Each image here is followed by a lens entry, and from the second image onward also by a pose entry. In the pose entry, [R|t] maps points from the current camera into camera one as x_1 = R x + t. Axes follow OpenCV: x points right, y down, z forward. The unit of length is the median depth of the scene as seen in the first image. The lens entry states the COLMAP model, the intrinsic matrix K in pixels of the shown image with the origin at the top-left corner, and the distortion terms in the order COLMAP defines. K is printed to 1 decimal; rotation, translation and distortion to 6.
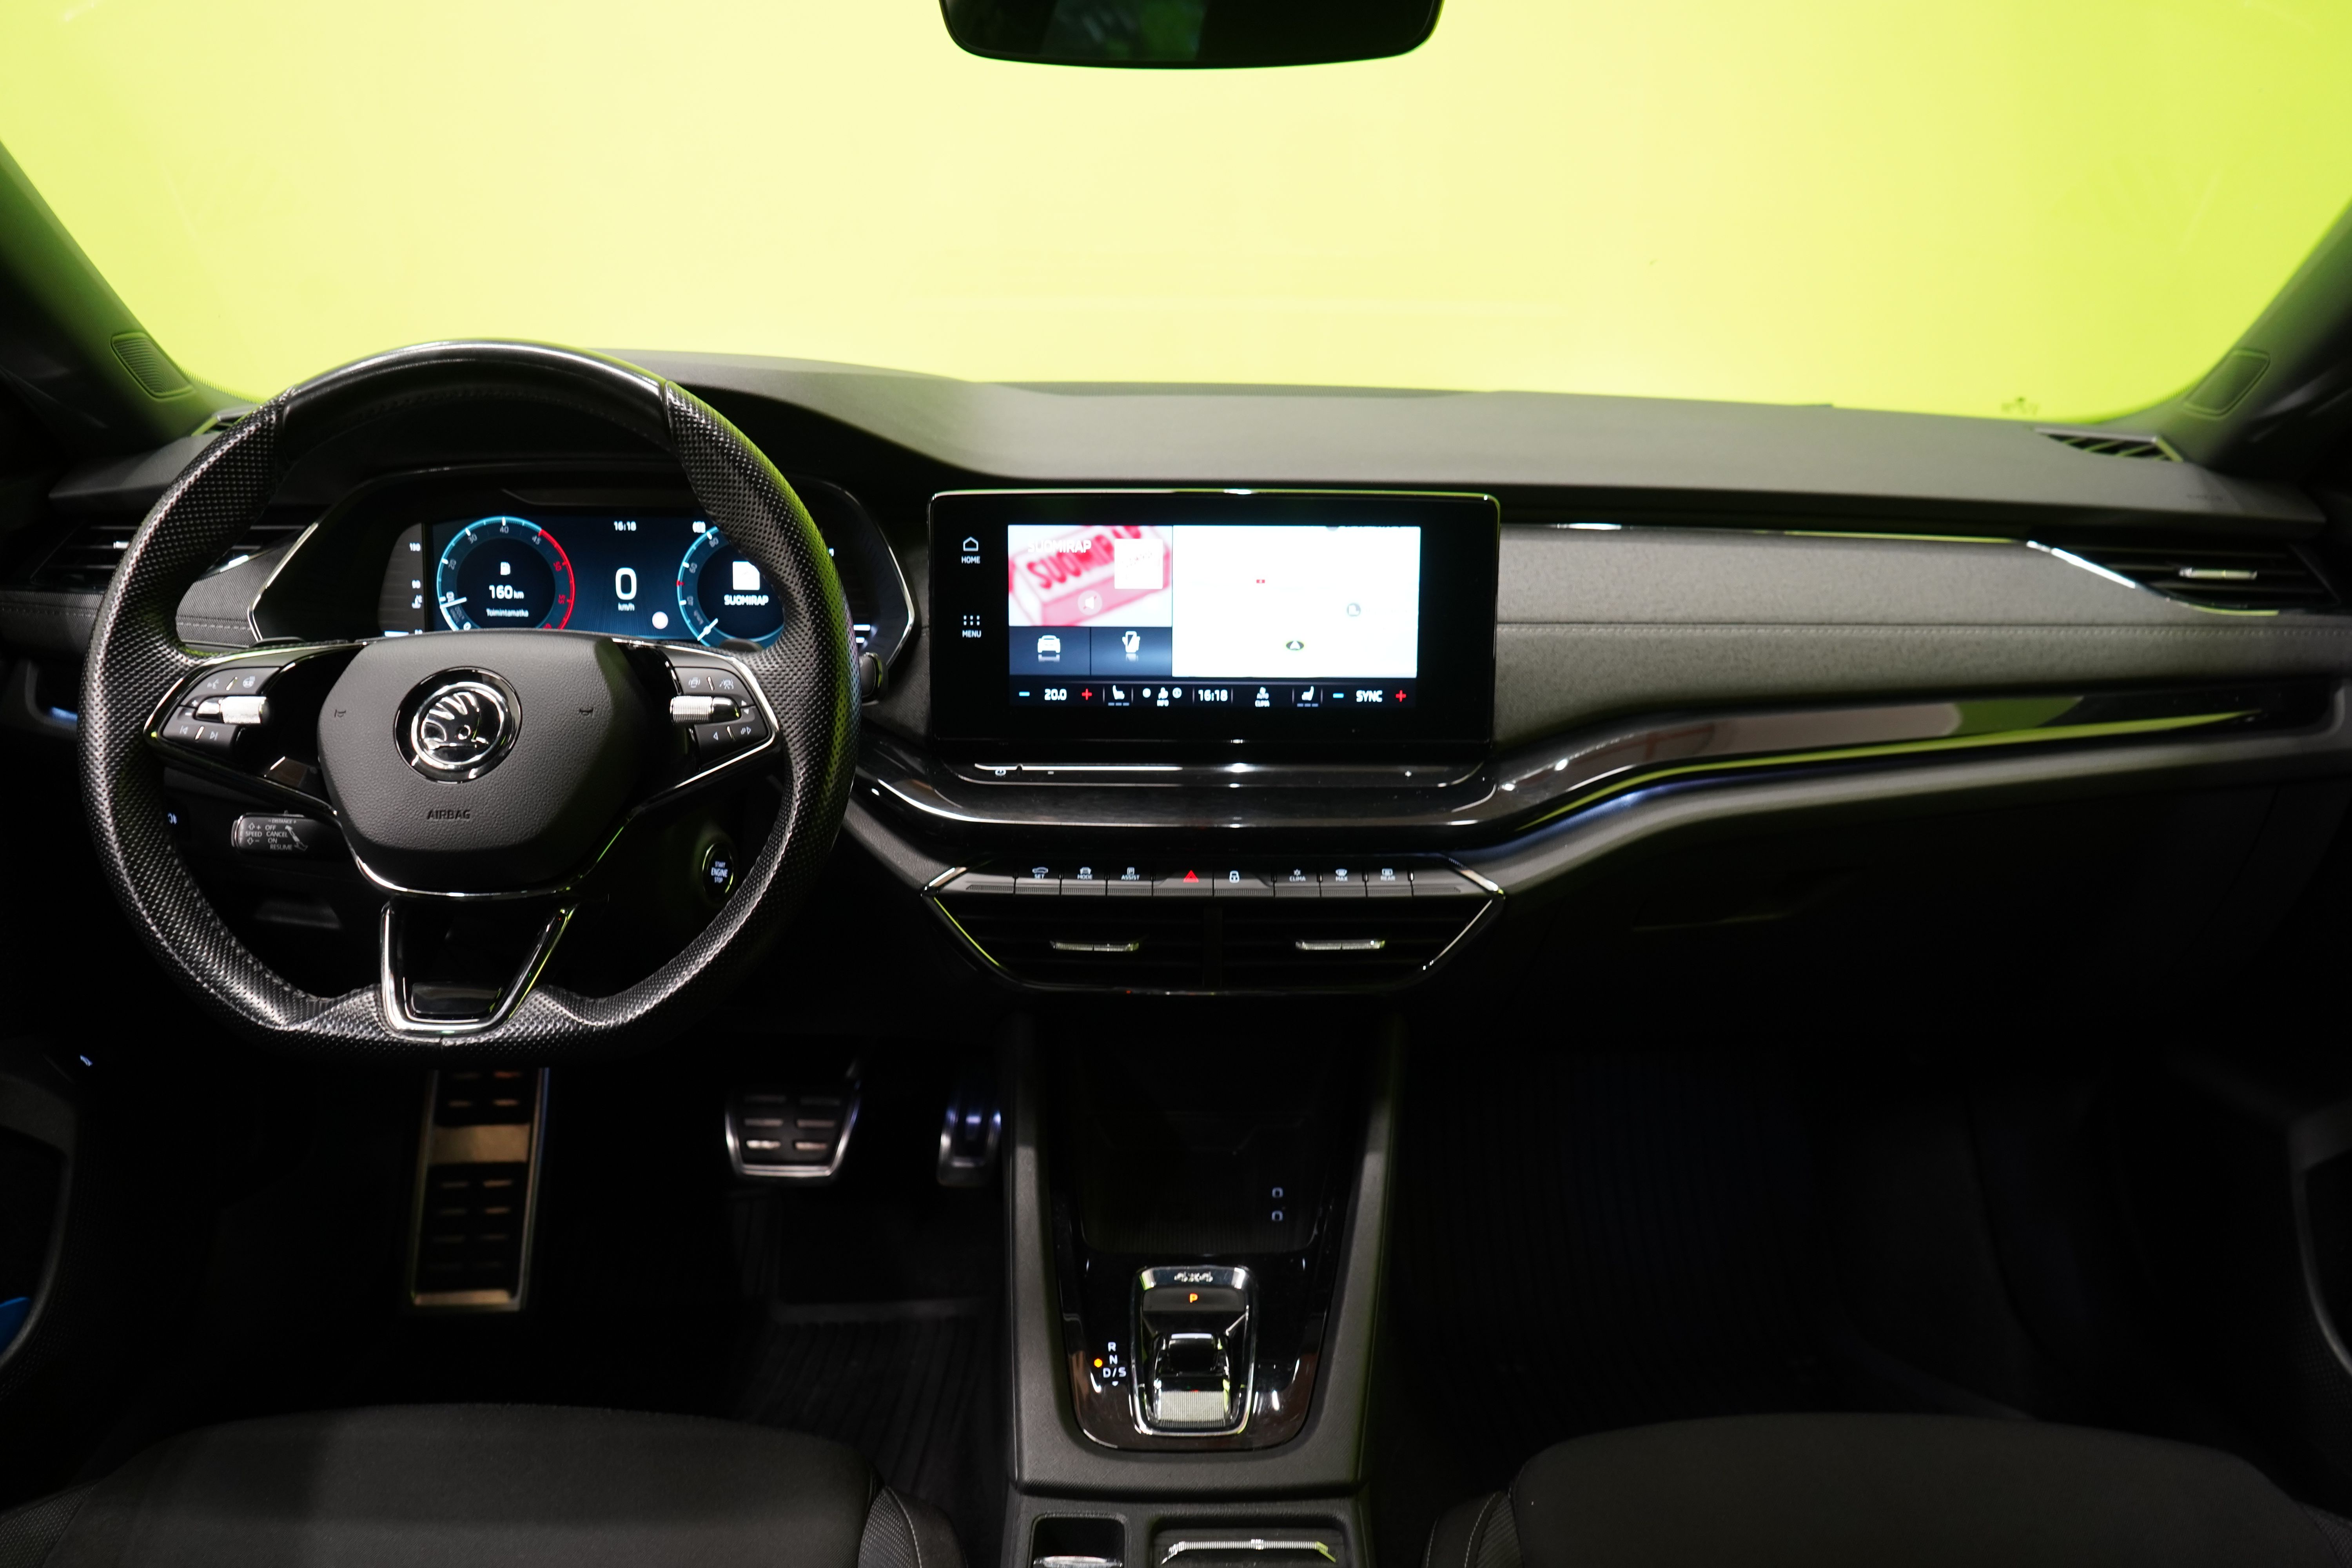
lens RADIAL K [[1853.6, 0, 1178.0], [0, 1853.6, 781.2], [0, 0, 1]] dist [-0.044498, 0.025753]
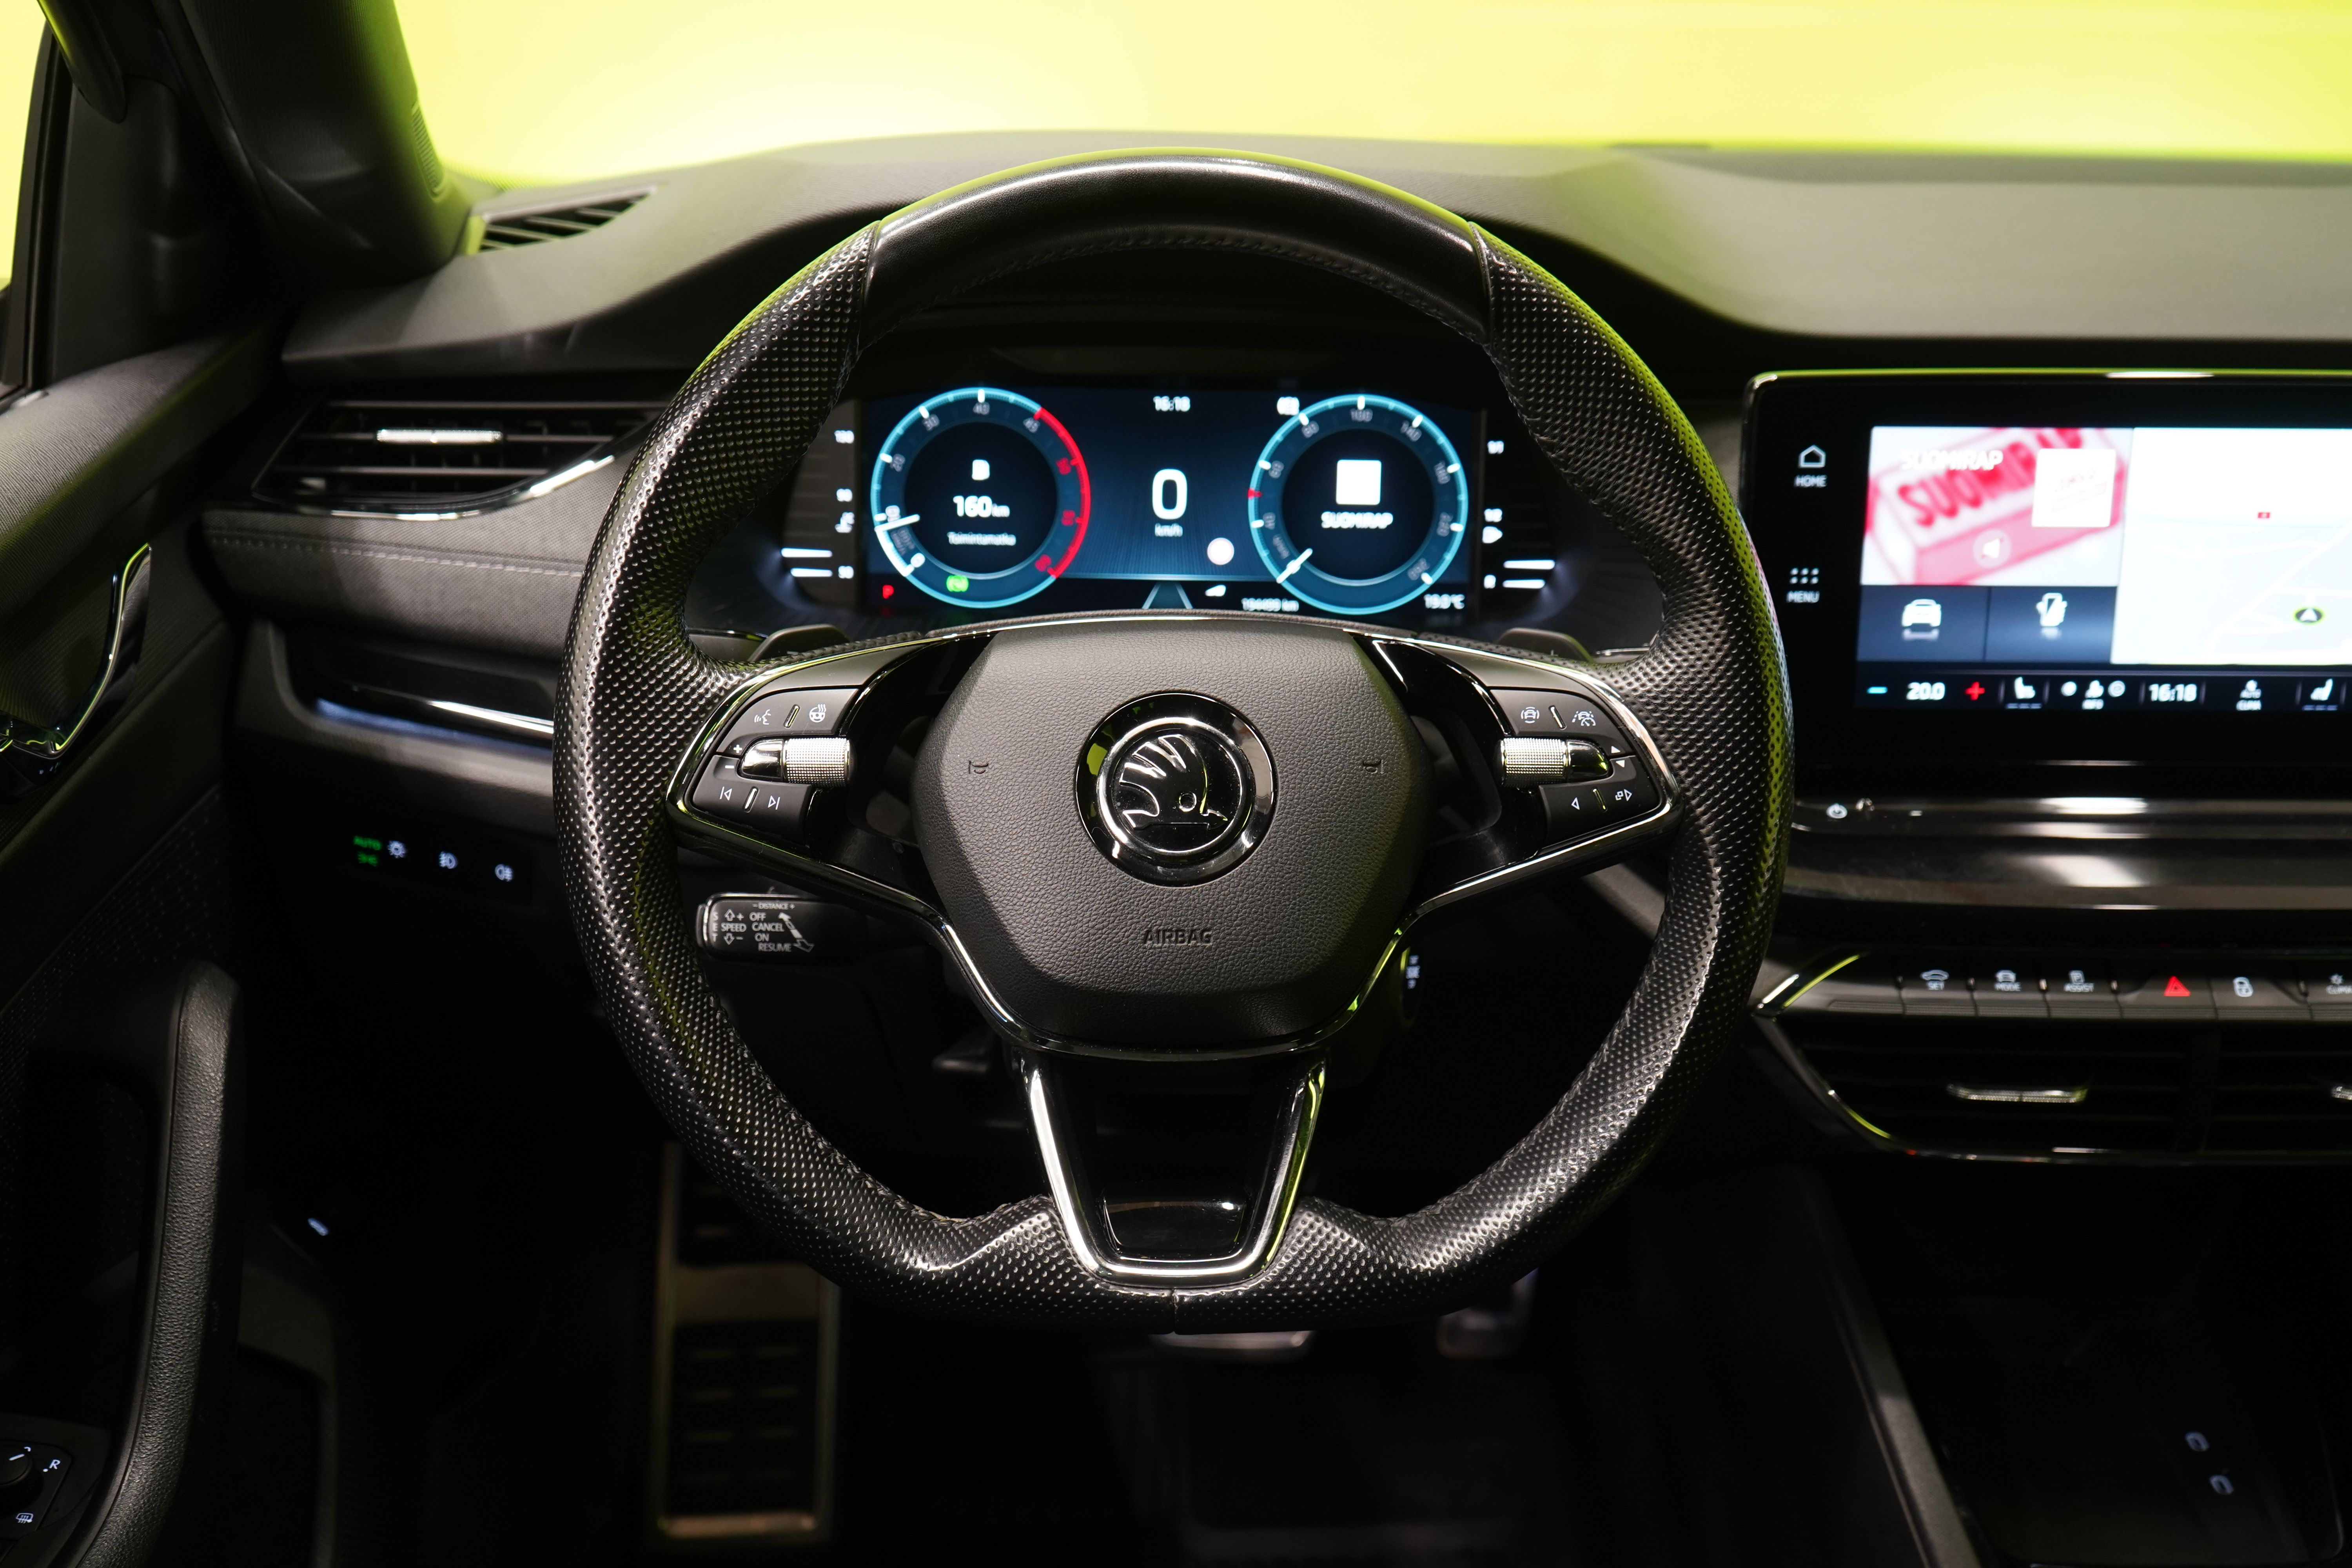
lens RADIAL K [[2666.0, 0, 1175.7], [0, 2666.0, 784.6], [0, 0, 1]] dist [-0.010317, 0.000000]
pose [[0.999950, 0.002648, -0.009640, -0.319693], [-0.001956, 0.997473, 0.071018, -0.080262], [0.009804, -0.070996, 0.997428, 0.081902]]
